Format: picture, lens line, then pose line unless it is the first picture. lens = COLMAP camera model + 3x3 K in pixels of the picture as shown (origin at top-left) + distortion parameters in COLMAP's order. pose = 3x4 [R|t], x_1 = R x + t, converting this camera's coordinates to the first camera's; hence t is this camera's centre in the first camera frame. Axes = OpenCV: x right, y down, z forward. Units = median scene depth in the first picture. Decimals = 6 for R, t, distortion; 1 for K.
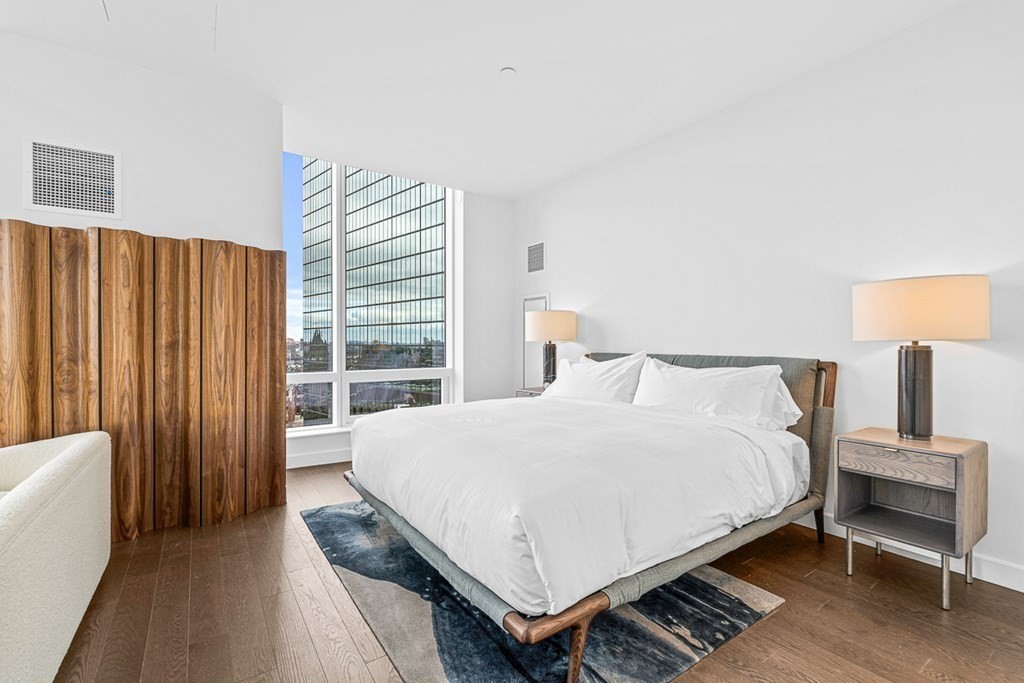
lens RADIAL K [[455.3, 0, 512.0], [0, 455.3, 341.5], [0, 0, 1]] dist [-0.002748, 0.000029]
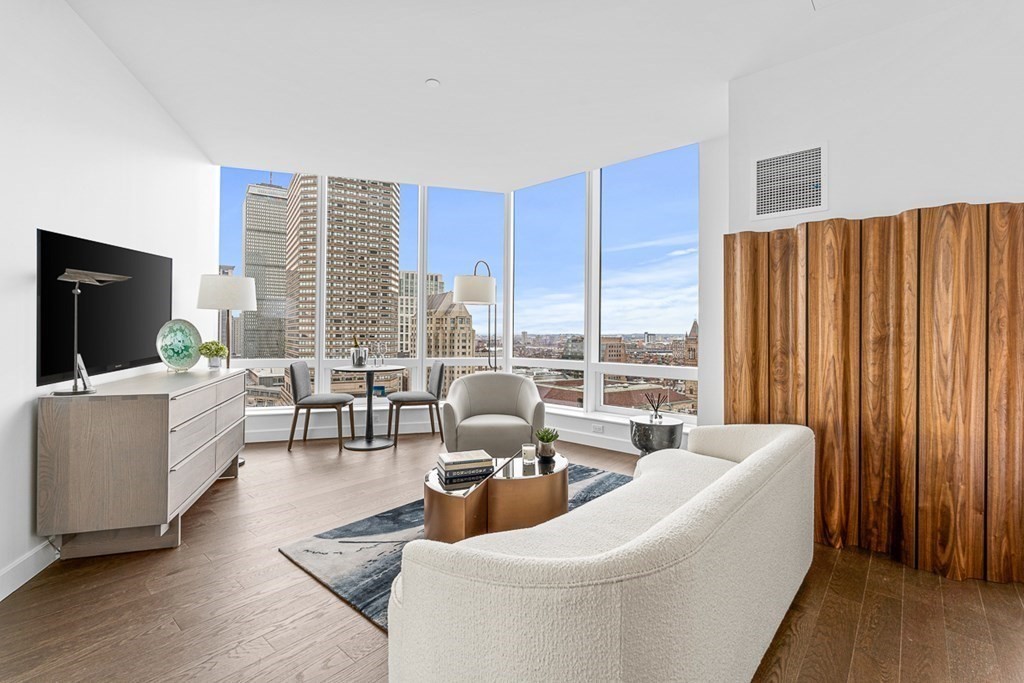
lens RADIAL K [[460.8, 0, 512.0], [0, 460.8, 329.8], [0, 0, 1]] dist [-0.003223, -0.000372]
pose [[0.247173, -0.003761, -0.968964, -0.079278], [-0.009094, 0.999939, -0.006200, -0.000668], [0.968929, 0.010344, 0.247124, 0.111080]]
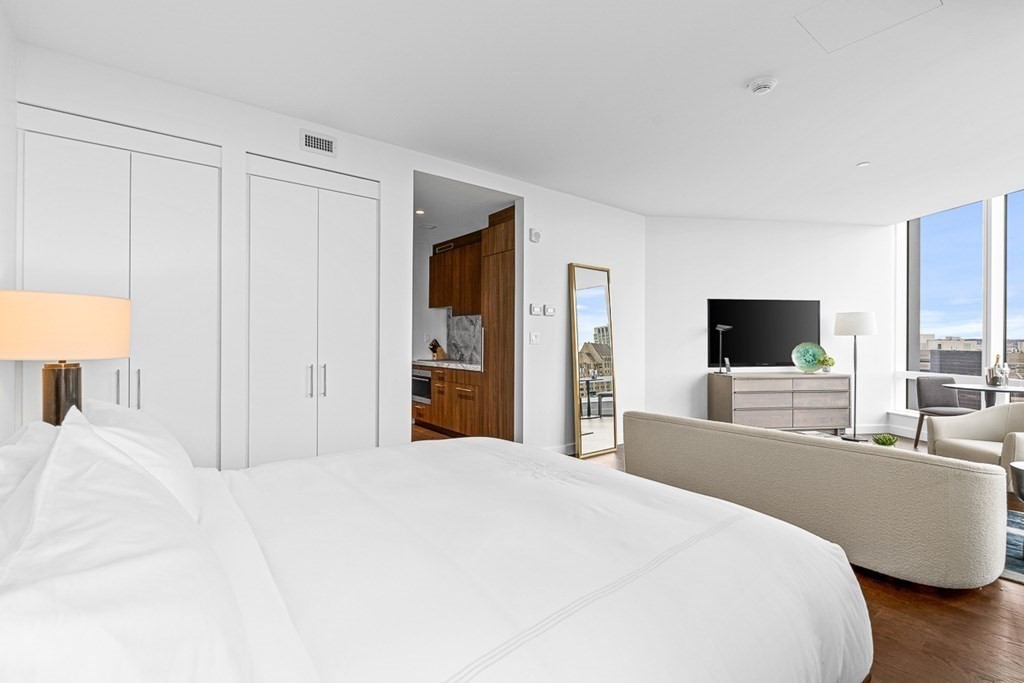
lens RADIAL K [[455.3, 0, 512.0], [0, 455.3, 341.5], [0, 0, 1]] dist [-0.002748, 0.000029]
pose [[-0.998437, -0.004567, -0.055708, 0.008365], [-0.004924, 0.999968, 0.006267, -0.039063], [0.055677, 0.006532, -0.998427, 1.625953]]
